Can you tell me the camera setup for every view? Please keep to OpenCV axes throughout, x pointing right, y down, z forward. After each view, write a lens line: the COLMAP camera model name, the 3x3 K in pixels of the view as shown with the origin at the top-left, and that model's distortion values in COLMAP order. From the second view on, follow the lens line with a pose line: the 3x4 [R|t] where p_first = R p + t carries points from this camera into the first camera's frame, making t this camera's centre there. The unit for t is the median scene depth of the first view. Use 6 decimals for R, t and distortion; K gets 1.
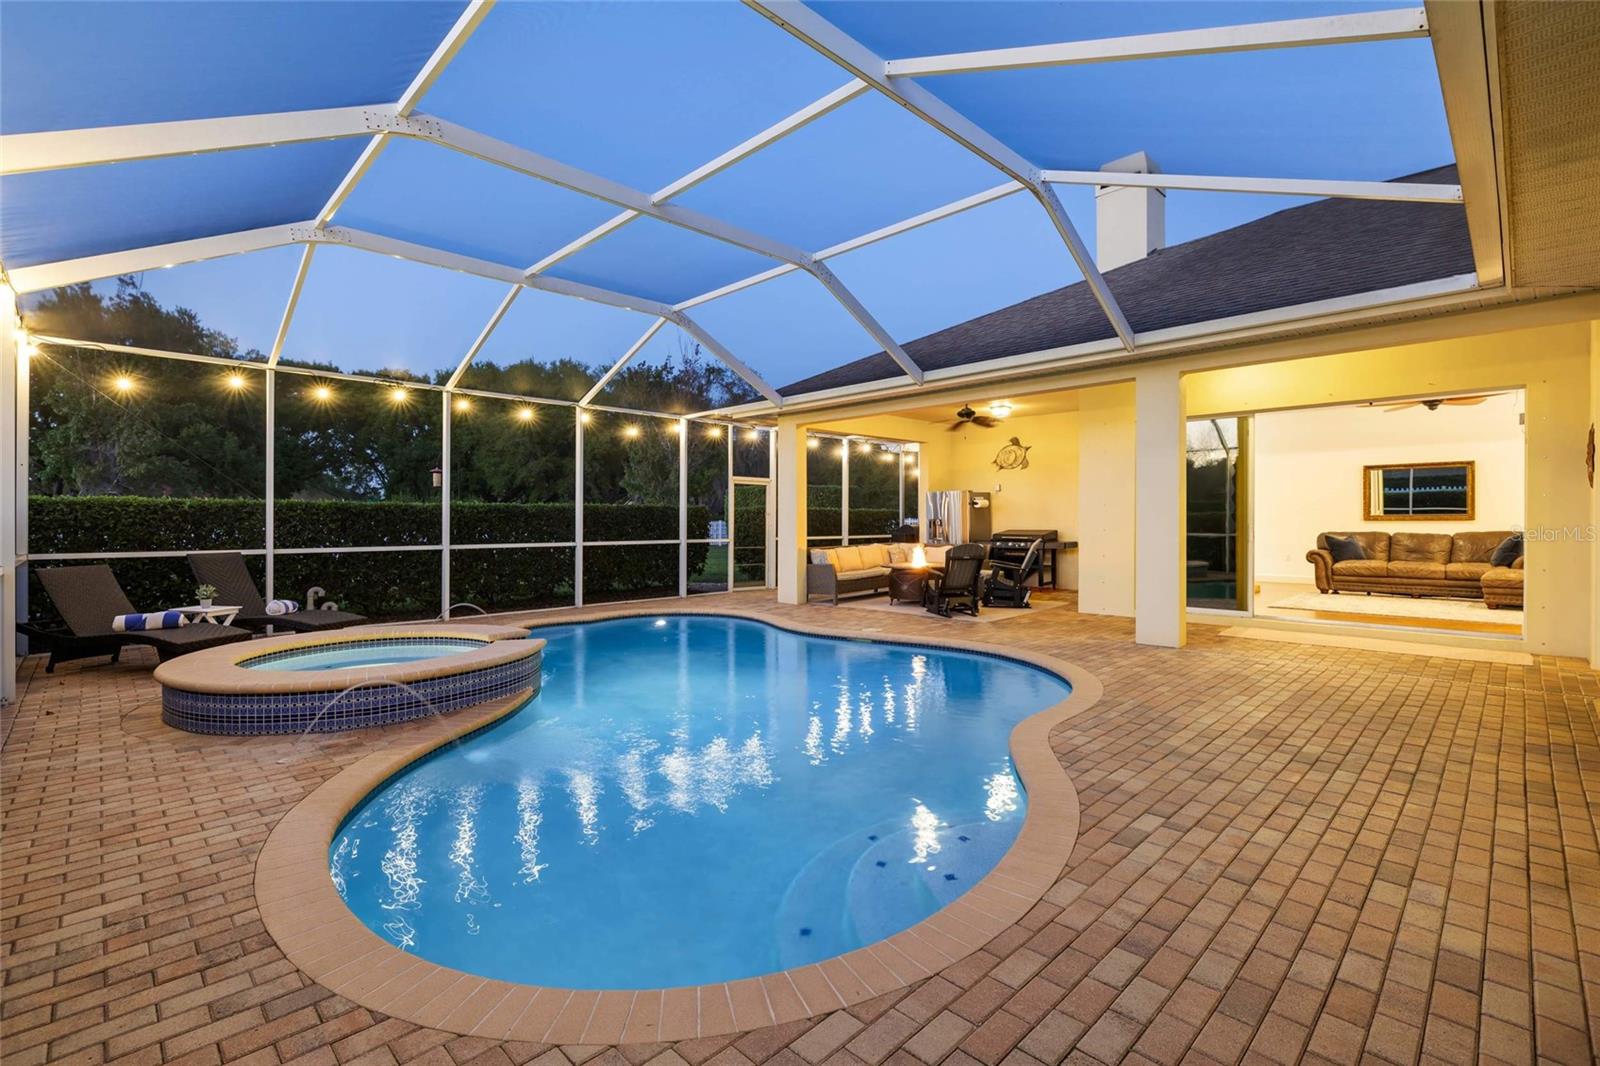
lens RADIAL K [[729.6, 0, 805.0], [0, 729.6, 533.6], [0, 0, 1]] dist [-0.000932, -0.000157]
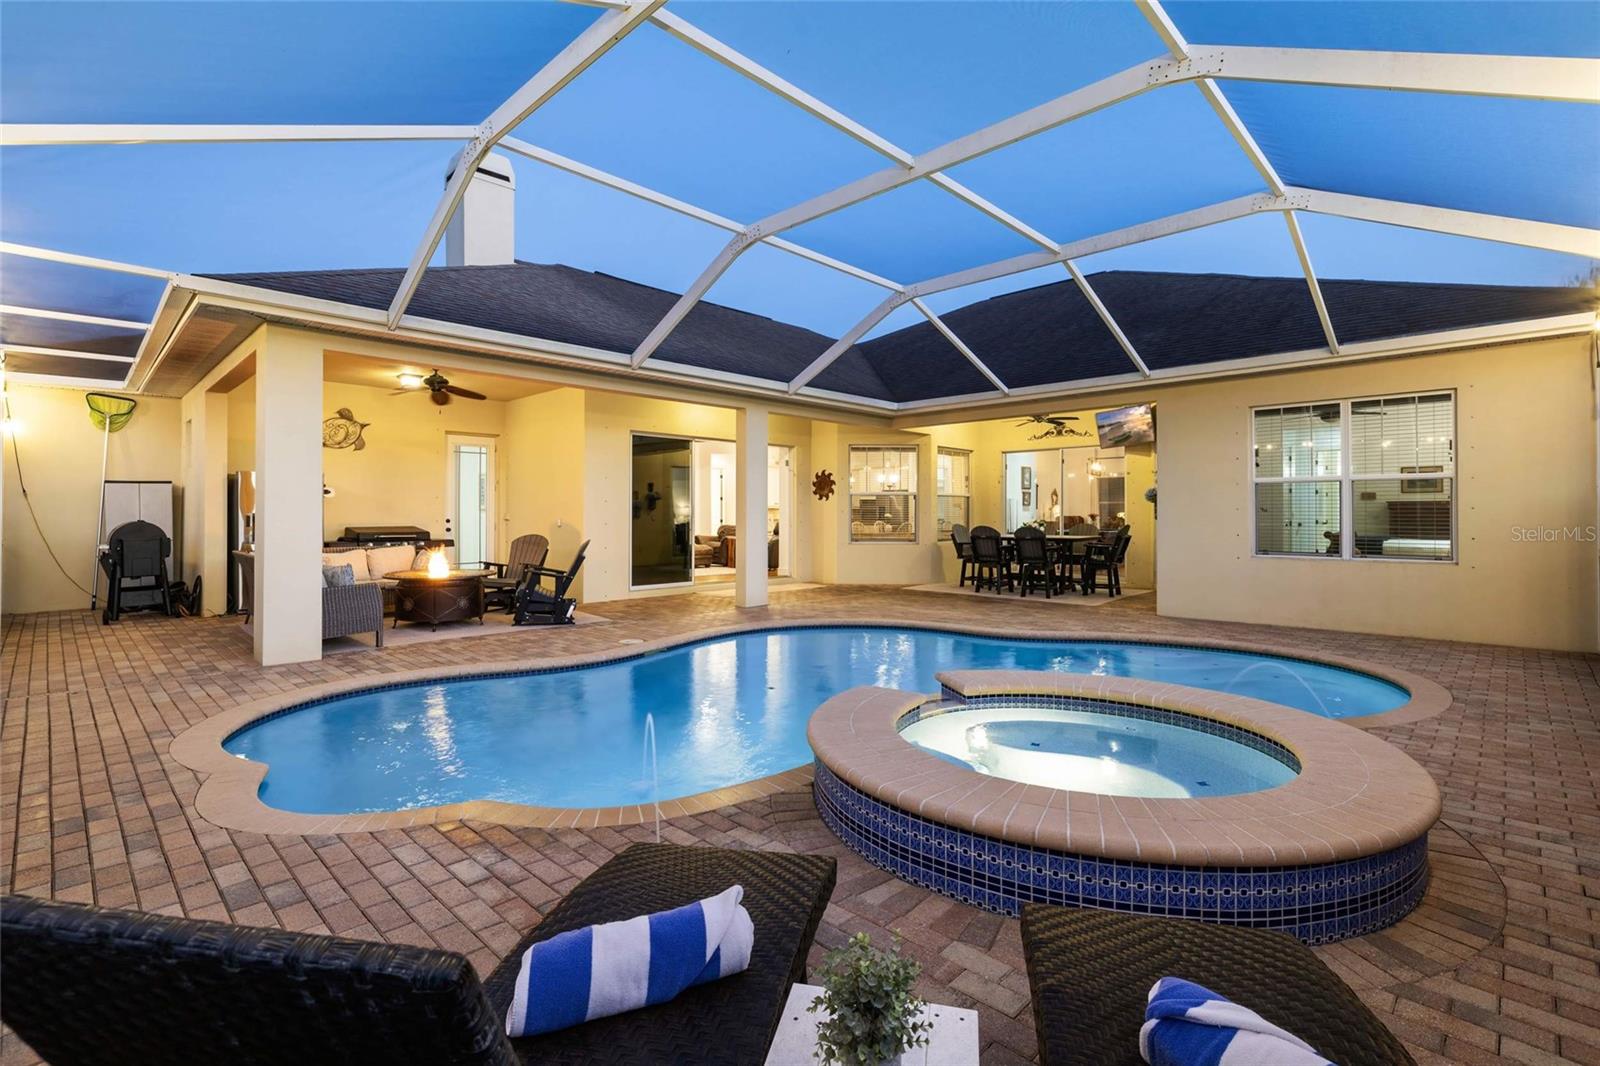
lens RADIAL K [[729.6, 0, 805.0], [0, 729.6, 533.6], [0, 0, 1]] dist [-0.000932, -0.000157]
pose [[-0.013491, -0.020335, 0.999702, -0.588609], [0.015755, 0.999665, 0.020547, -0.007421], [-0.999785, 0.016027, -0.013166, 0.606629]]
